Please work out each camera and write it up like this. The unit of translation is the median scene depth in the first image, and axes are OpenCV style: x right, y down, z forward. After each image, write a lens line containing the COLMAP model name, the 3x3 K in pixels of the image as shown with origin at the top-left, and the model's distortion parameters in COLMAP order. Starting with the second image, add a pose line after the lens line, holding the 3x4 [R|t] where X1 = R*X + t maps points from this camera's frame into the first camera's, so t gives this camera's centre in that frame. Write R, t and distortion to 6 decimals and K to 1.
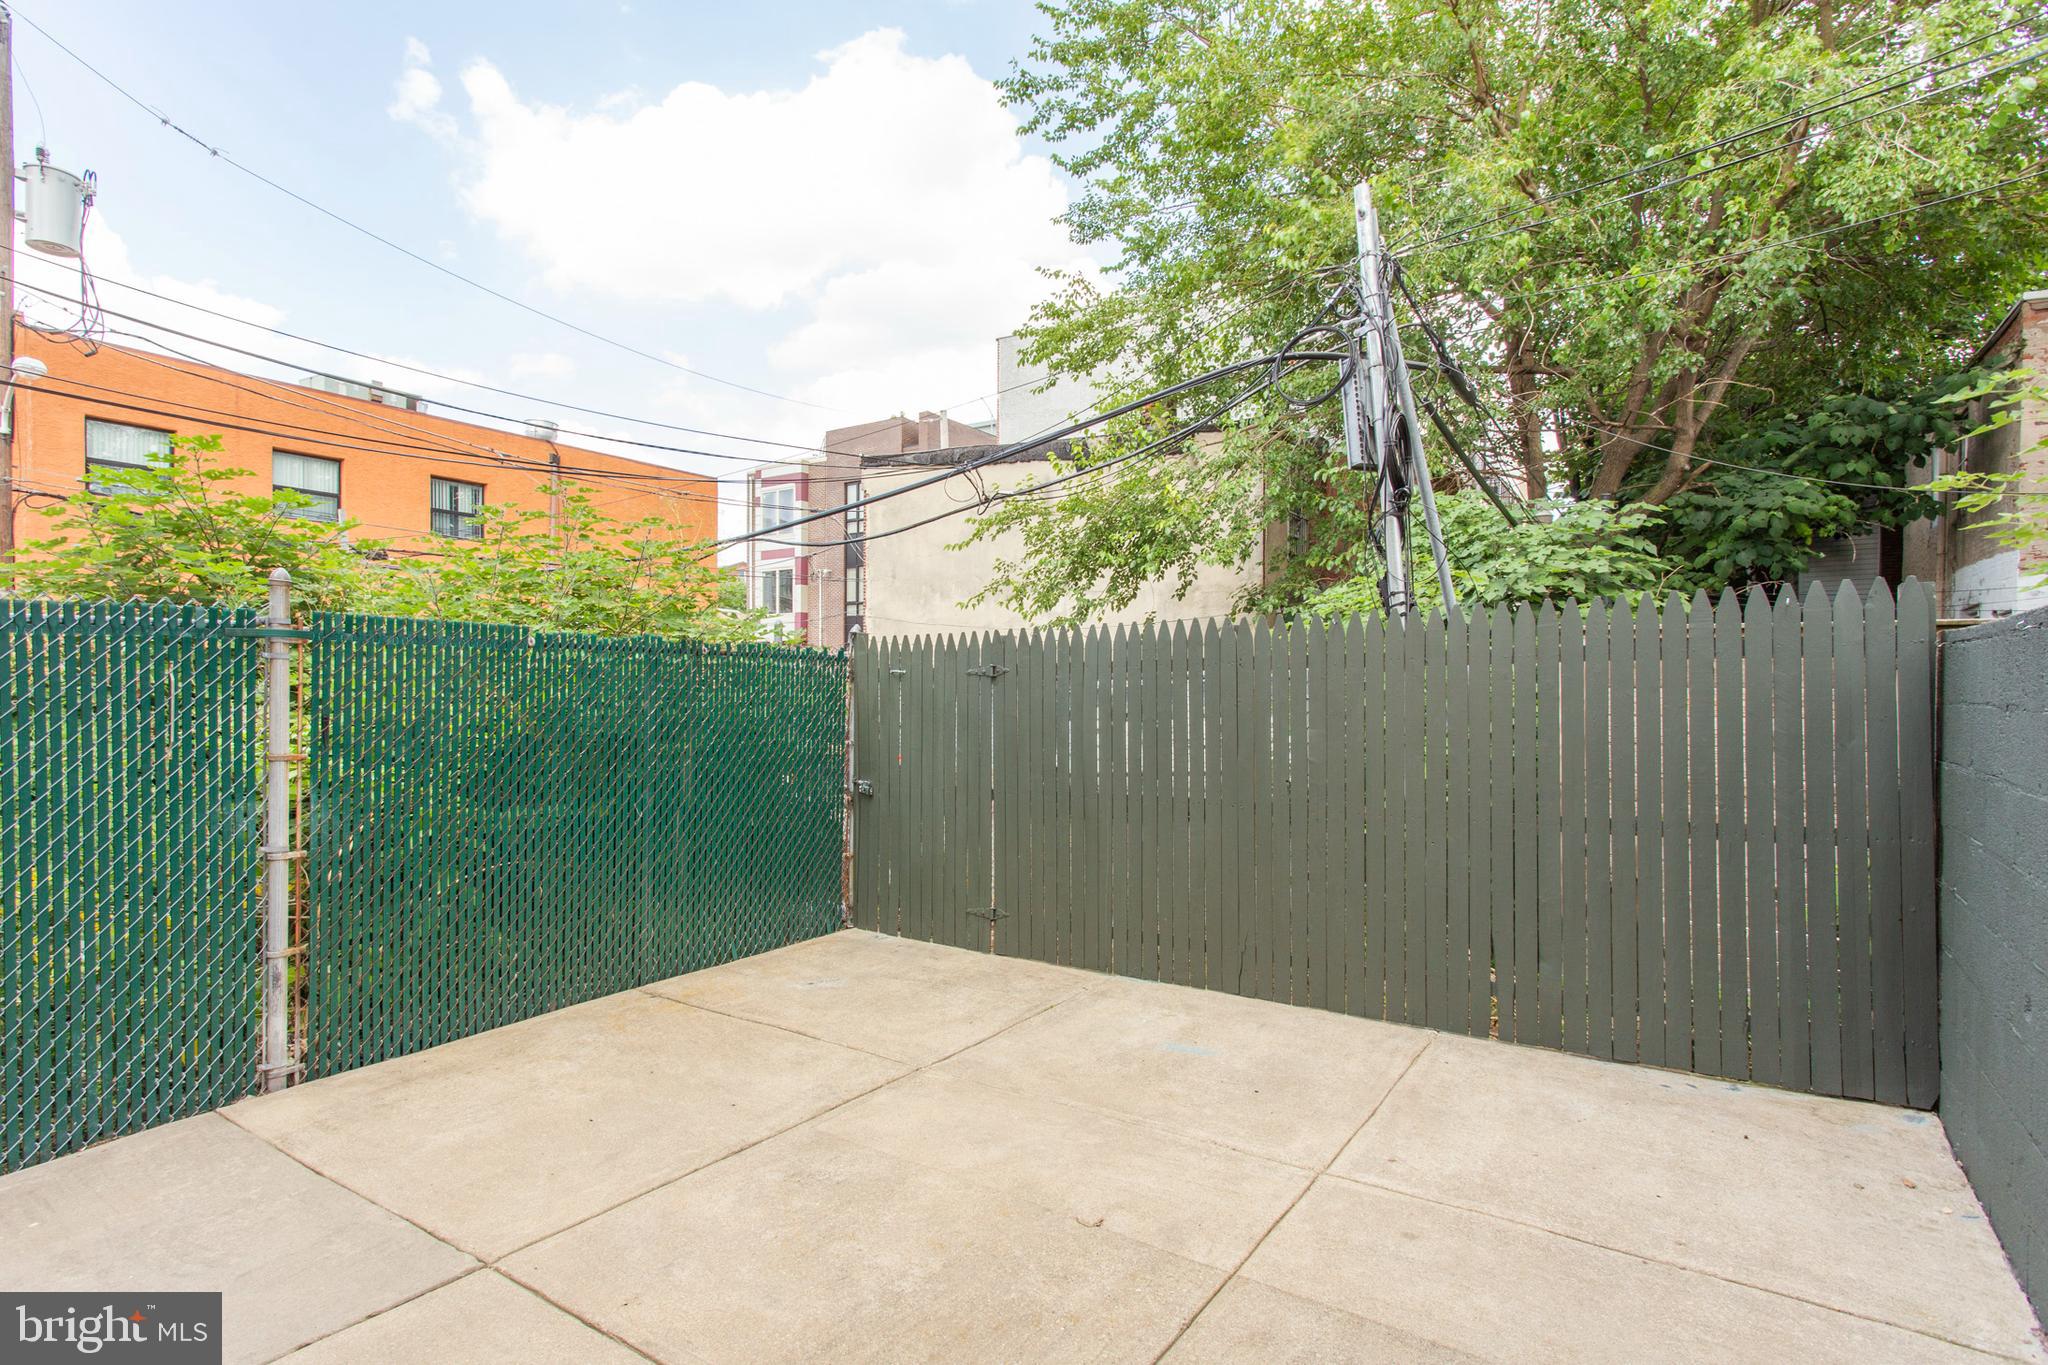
lens RADIAL K [[954.1, 0, 1024.0], [0, 954.1, 682.5], [0, 0, 1]] dist [0.001020, 0.008002]
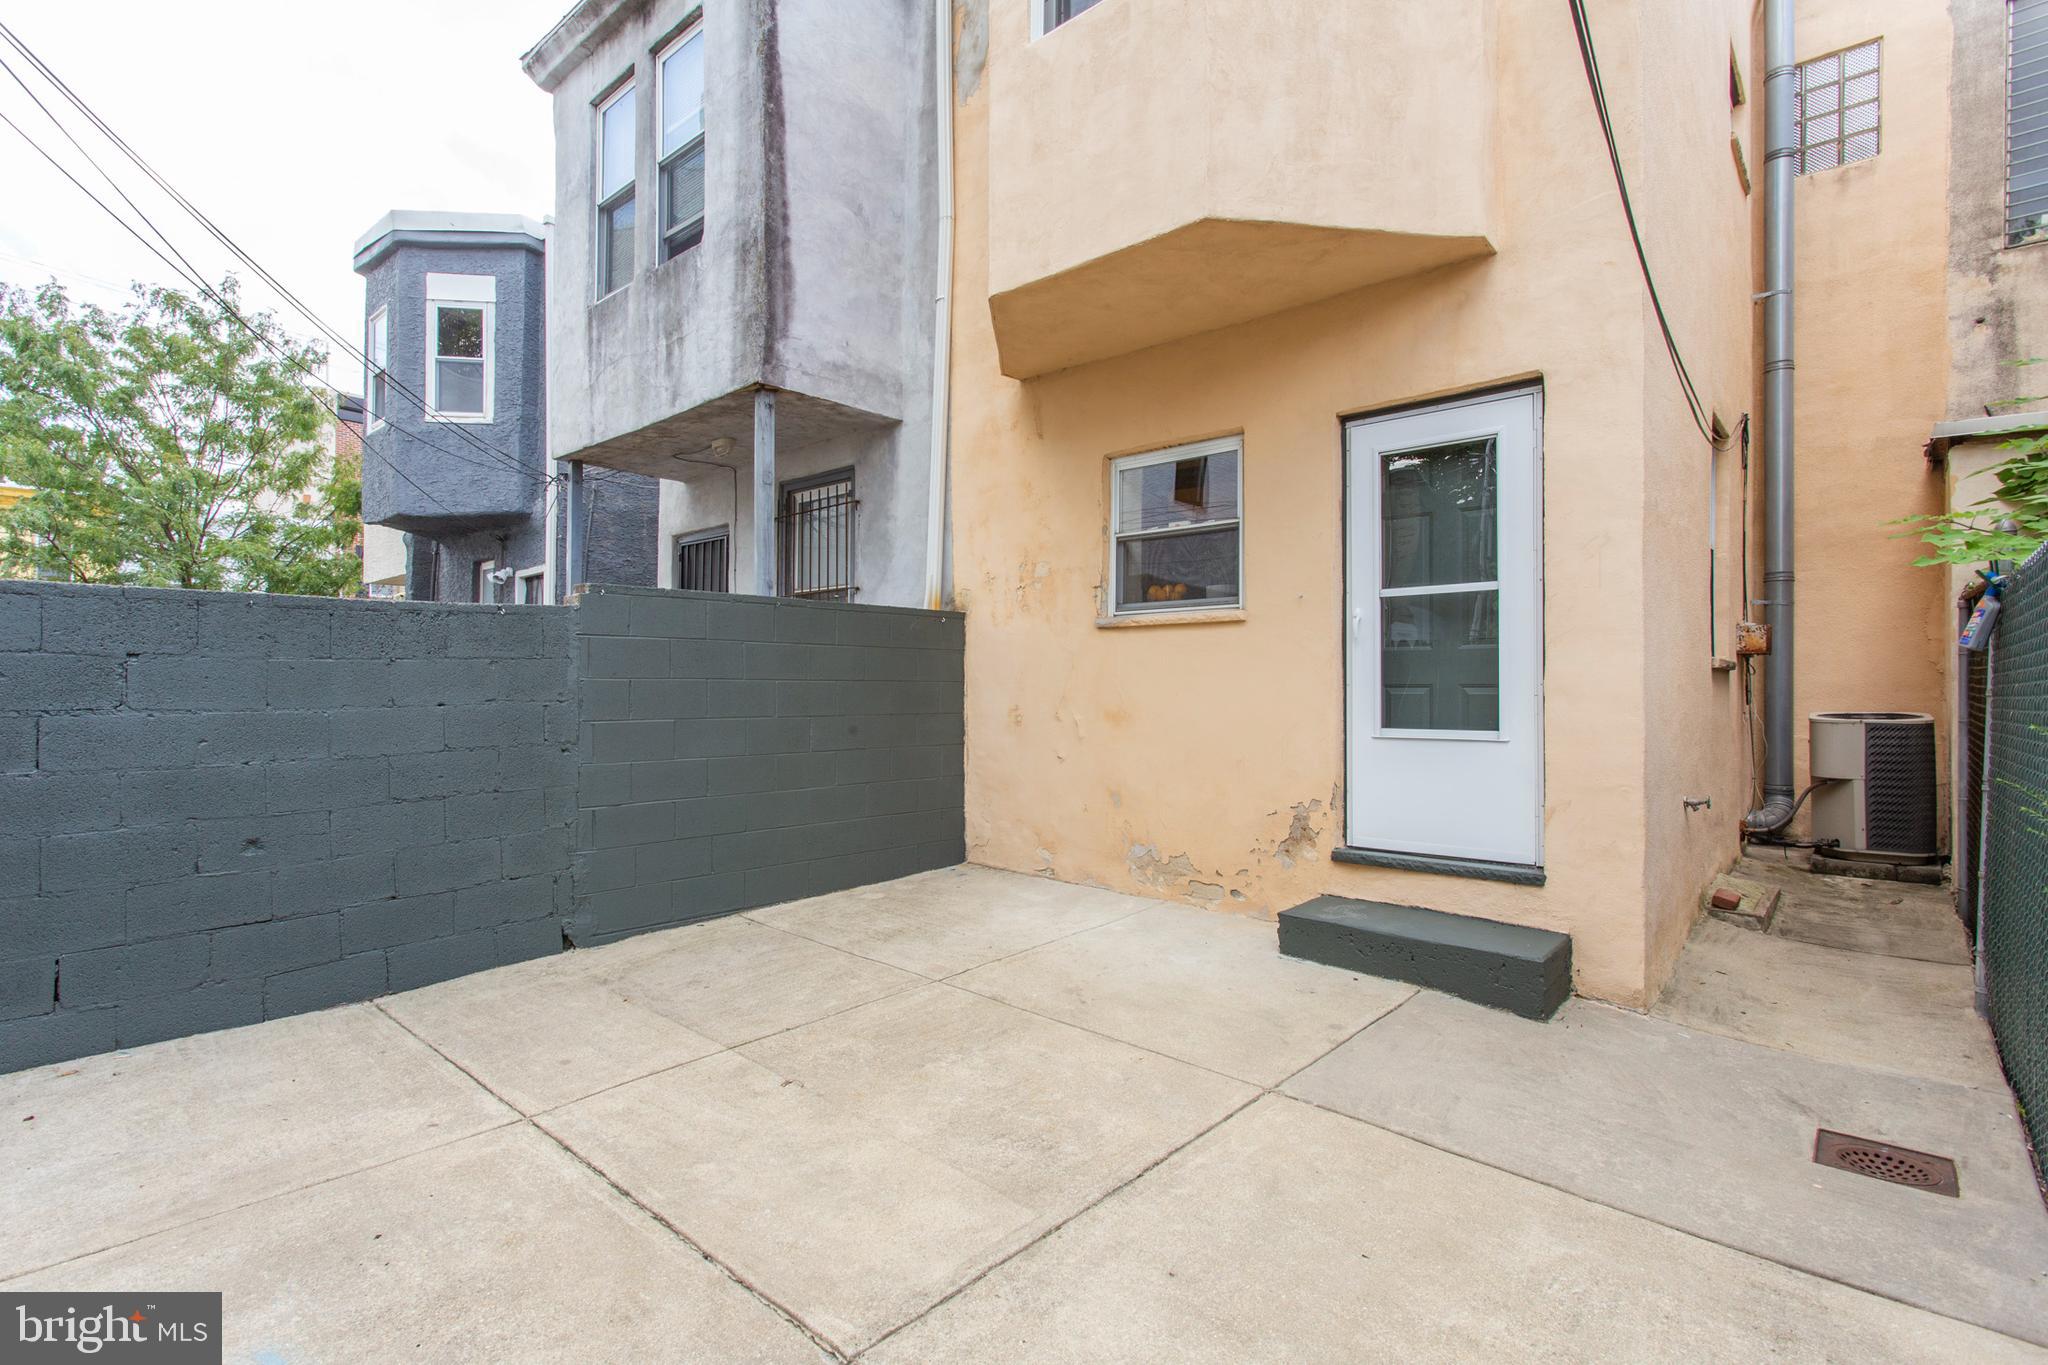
lens RADIAL K [[954.1, 0, 1024.0], [0, 954.1, 682.5], [0, 0, 1]] dist [0.001020, 0.008002]
pose [[-0.989560, -0.003396, 0.144084, -0.350160], [-0.005178, 0.999915, -0.011995, 0.067375], [-0.144031, -0.012616, -0.989493, 1.944035]]
